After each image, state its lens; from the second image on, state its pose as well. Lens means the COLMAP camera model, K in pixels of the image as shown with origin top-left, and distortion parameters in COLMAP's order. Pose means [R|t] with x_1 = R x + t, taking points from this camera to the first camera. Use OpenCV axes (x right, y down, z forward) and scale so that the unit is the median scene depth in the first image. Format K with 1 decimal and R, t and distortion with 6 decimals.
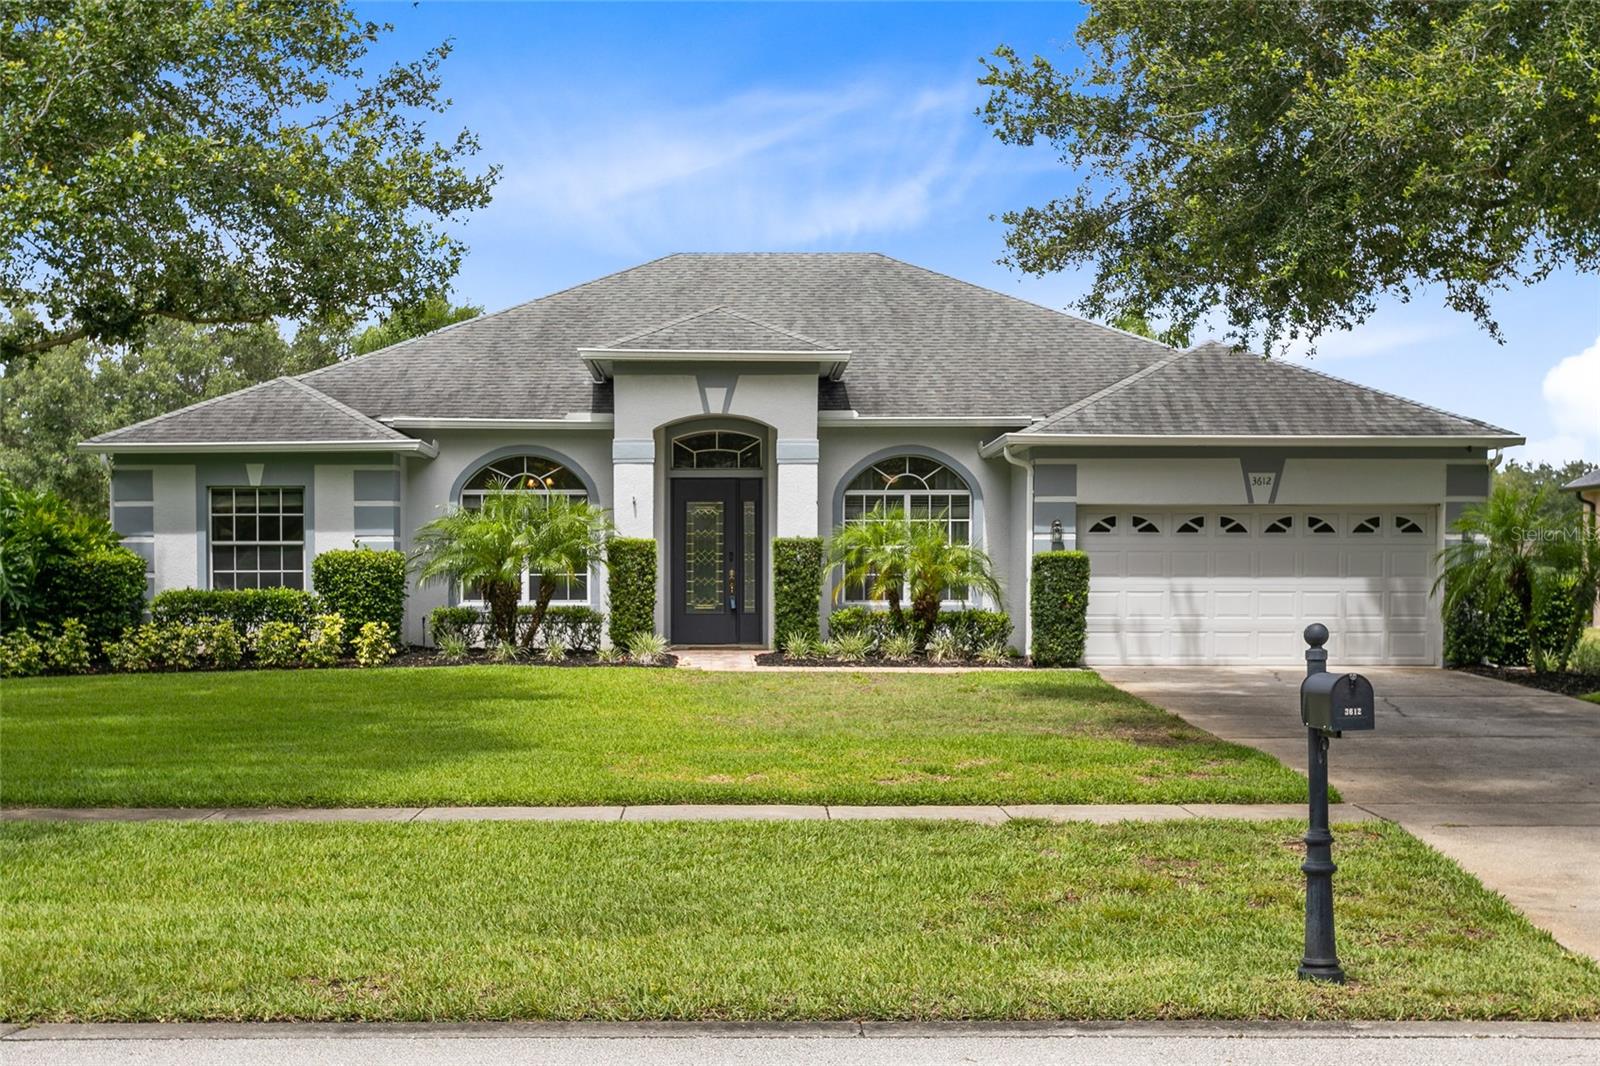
lens RADIAL K [[1845.9, 0, 799.7], [0, 1845.9, 531.1], [0, 0, 1]] dist [-0.024664, 0.000000]
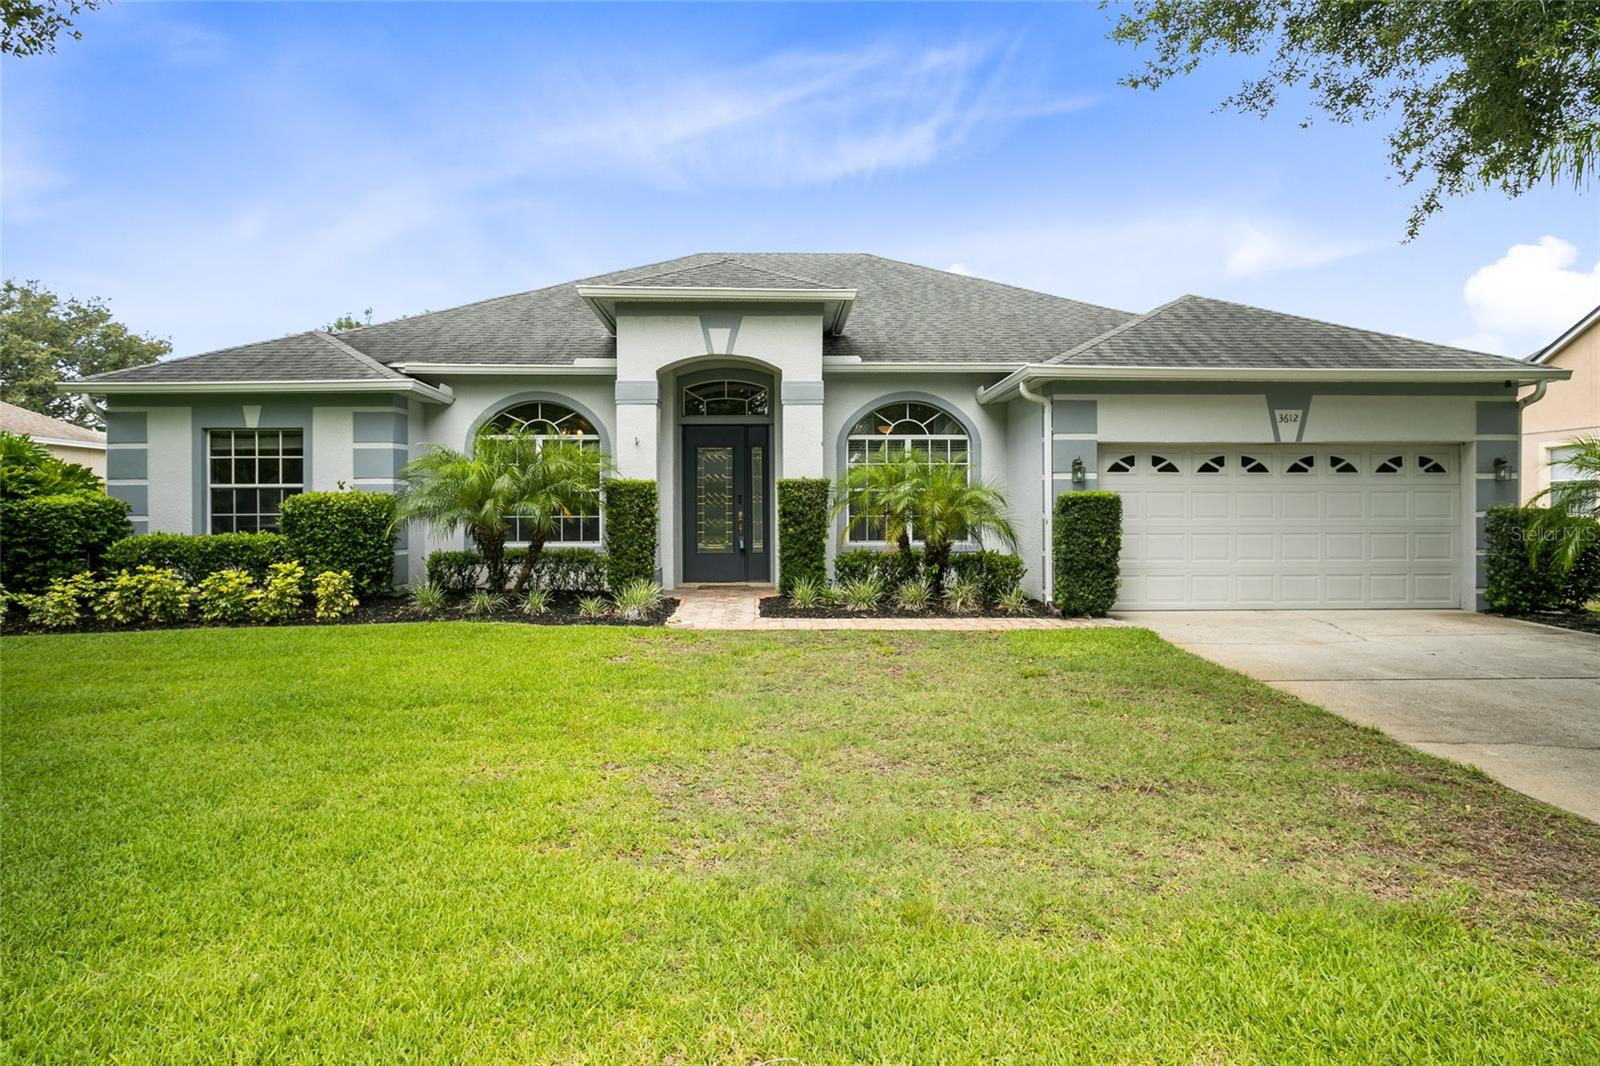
lens RADIAL K [[1018.1, 0, 805.1], [0, 1018.1, 526.1], [0, 0, 1]] dist [-0.005014, 0.000125]
pose [[0.999988, -0.002201, 0.004395, -0.002589], [0.002043, 0.999359, 0.035733, 0.009472], [-0.004471, -0.035723, 0.999352, 0.467061]]
